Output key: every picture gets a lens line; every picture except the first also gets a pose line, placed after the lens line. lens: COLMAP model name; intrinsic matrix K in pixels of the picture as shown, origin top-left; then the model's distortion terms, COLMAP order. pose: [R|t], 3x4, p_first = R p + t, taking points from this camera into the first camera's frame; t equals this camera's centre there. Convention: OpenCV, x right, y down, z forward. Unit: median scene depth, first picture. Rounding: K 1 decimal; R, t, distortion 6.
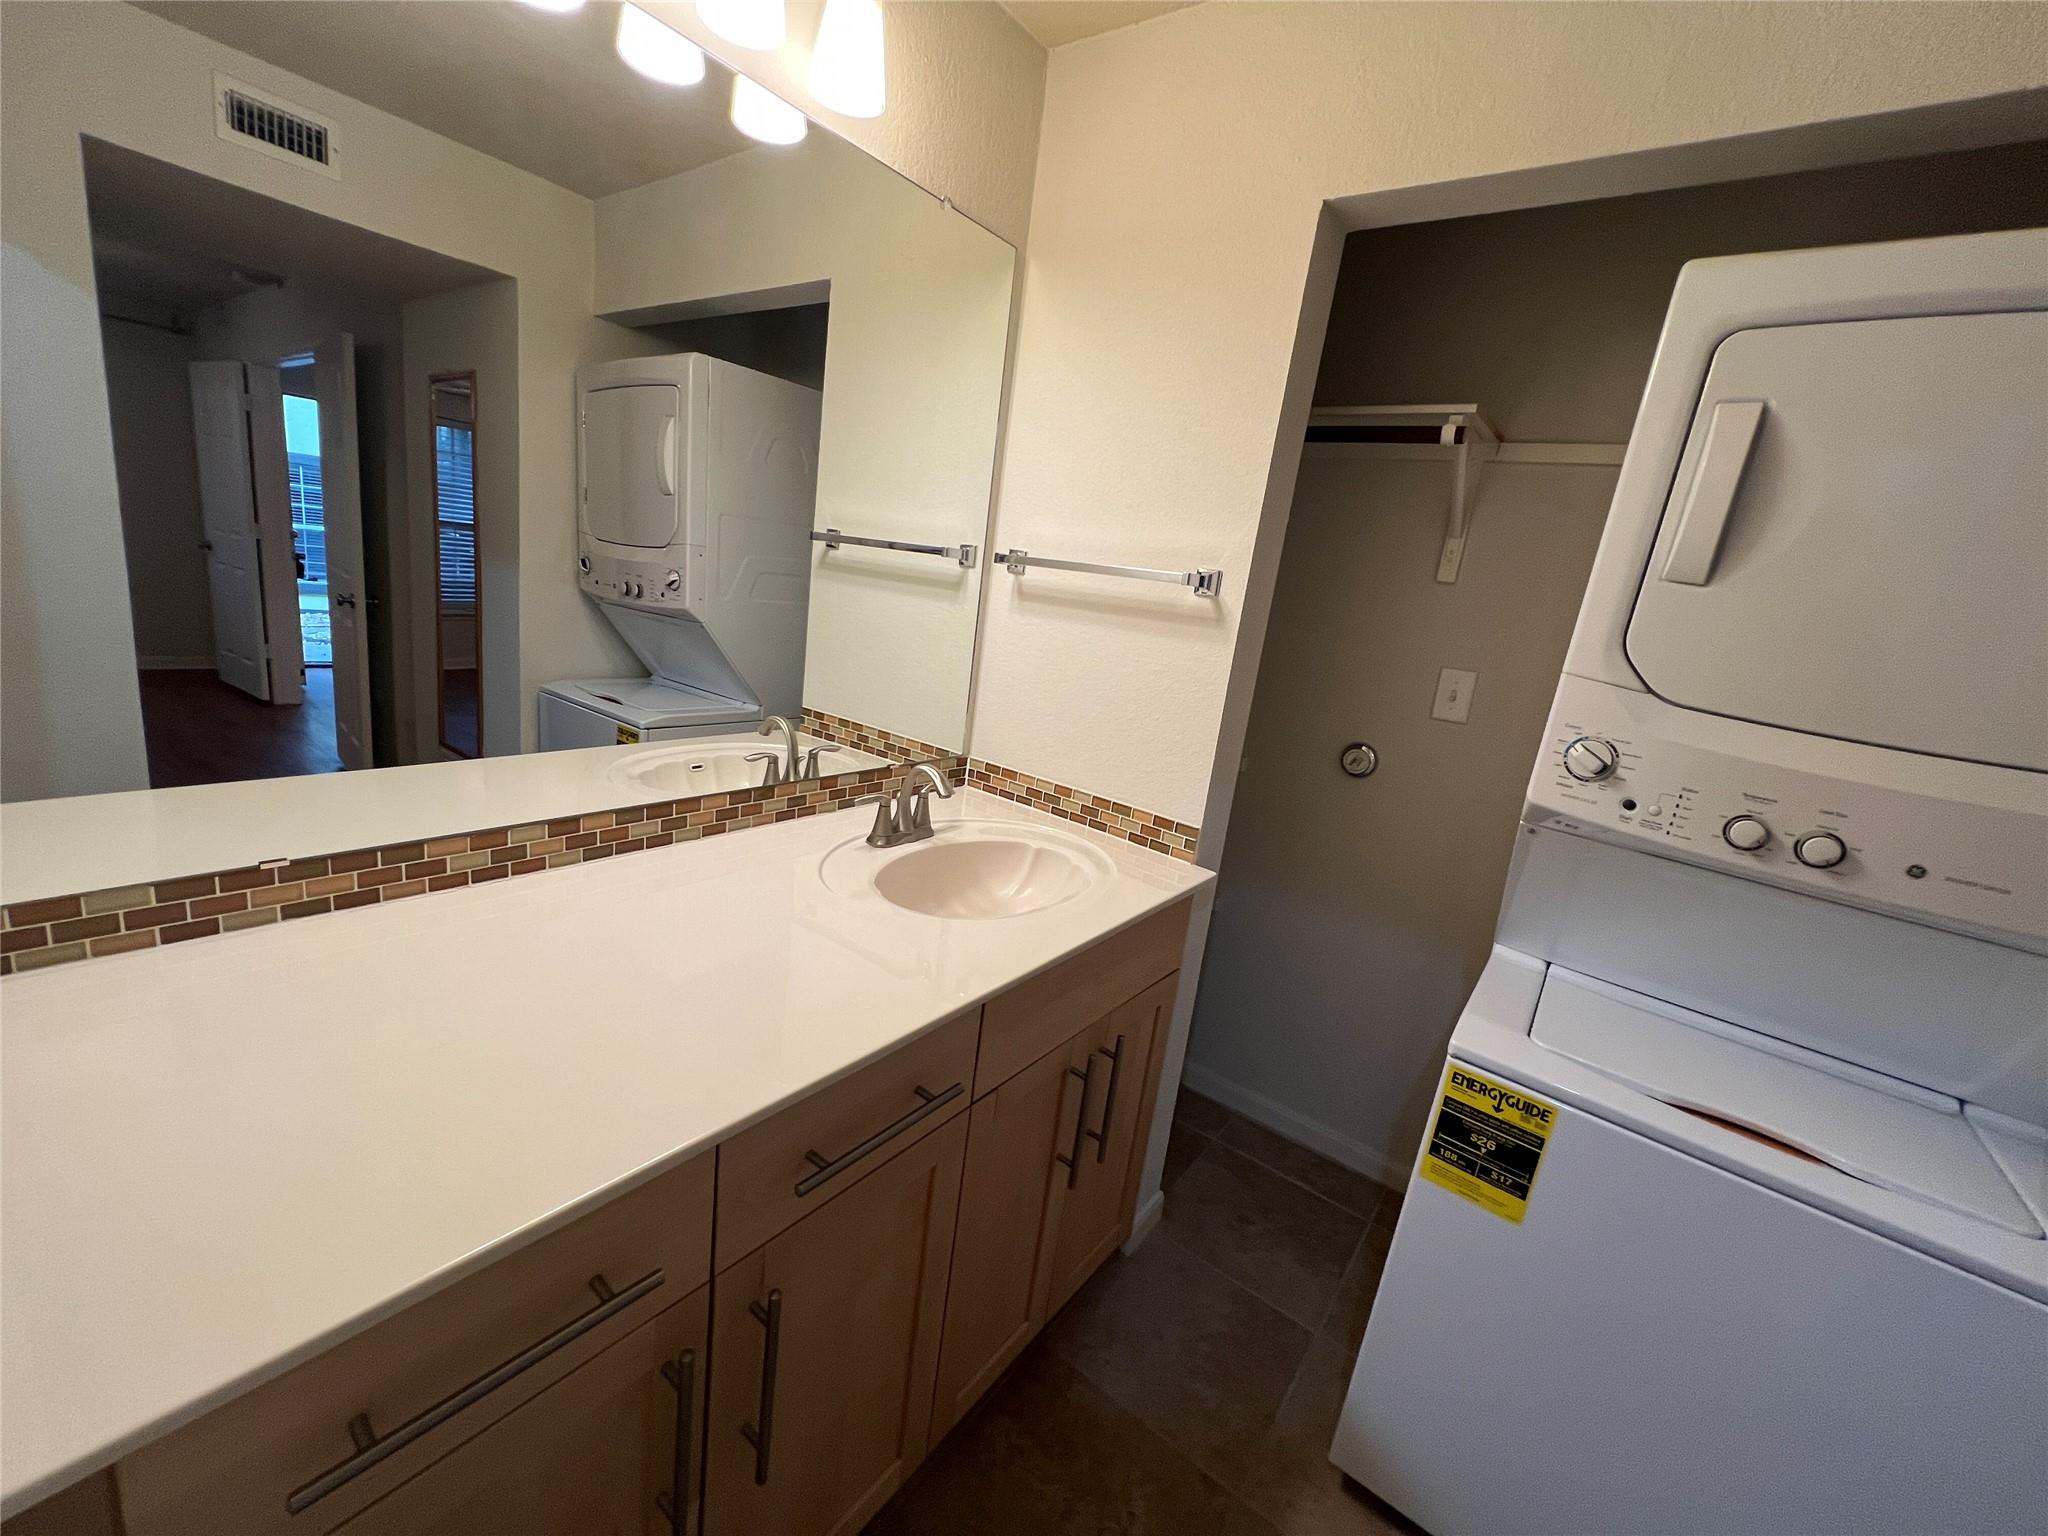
lens RADIAL K [[816.9, 0, 1018.7], [0, 816.9, 769.7], [0, 0, 1]] dist [-0.001519, 0.000643]
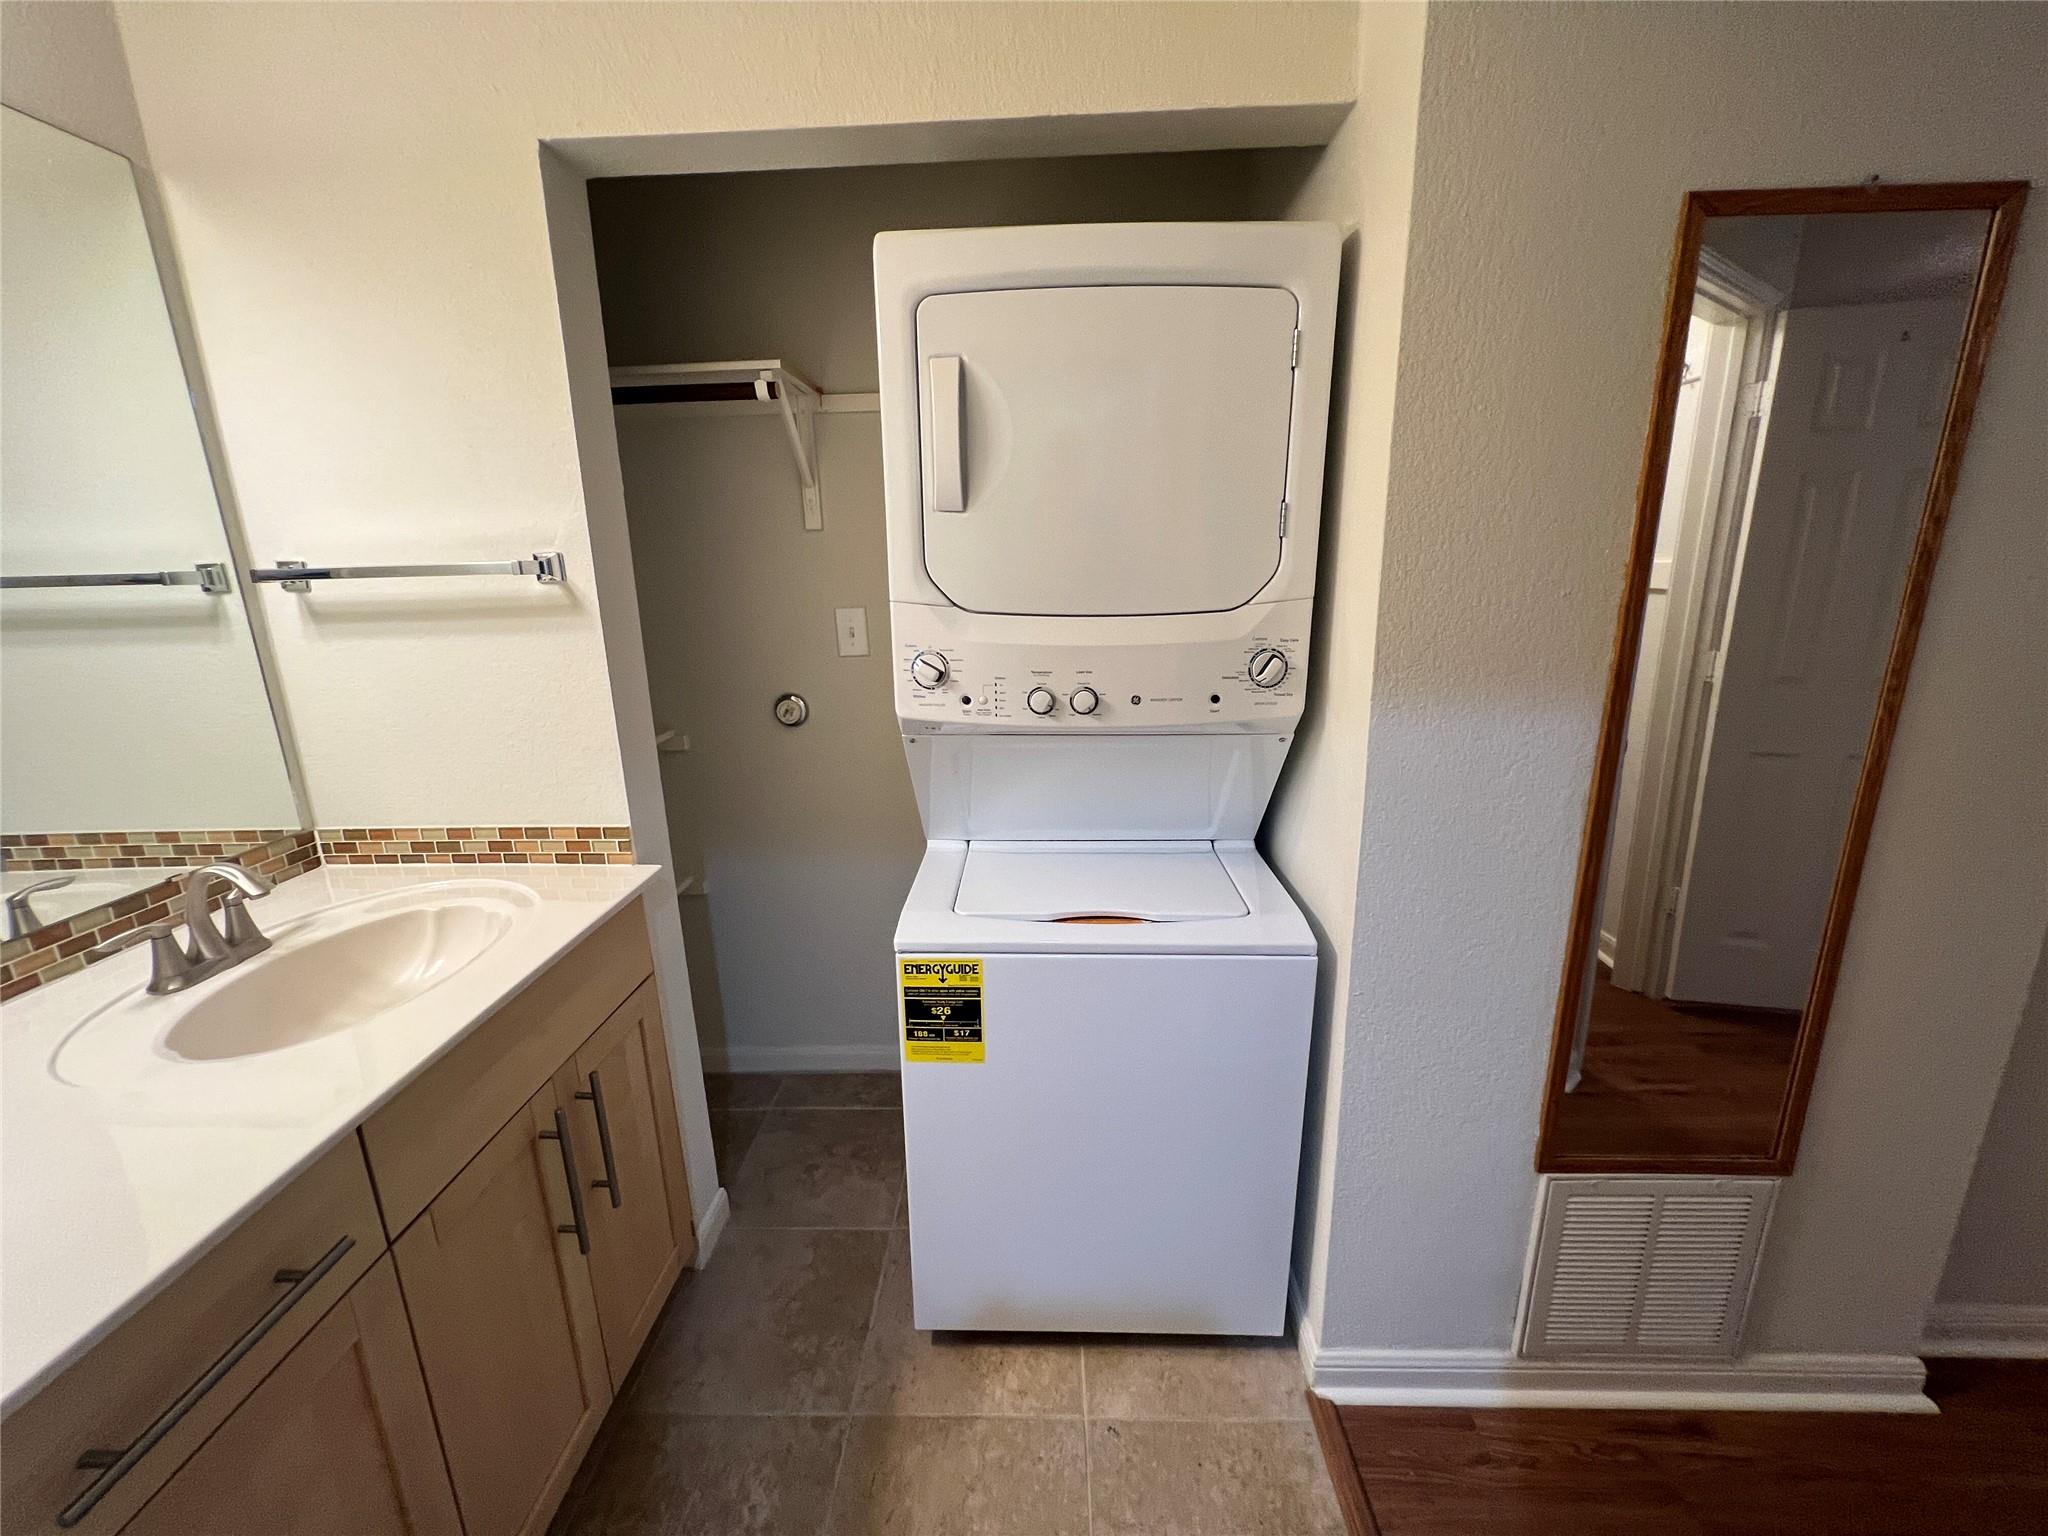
lens RADIAL K [[813.8, 0, 1020.8], [0, 813.8, 768.2], [0, 0, 1]] dist [-0.001595, -0.000318]
pose [[0.801874, -0.285348, 0.524952, 0.111392], [0.258813, 0.957770, 0.125274, 0.006996], [-0.538529, 0.035410, 0.841862, -0.035561]]
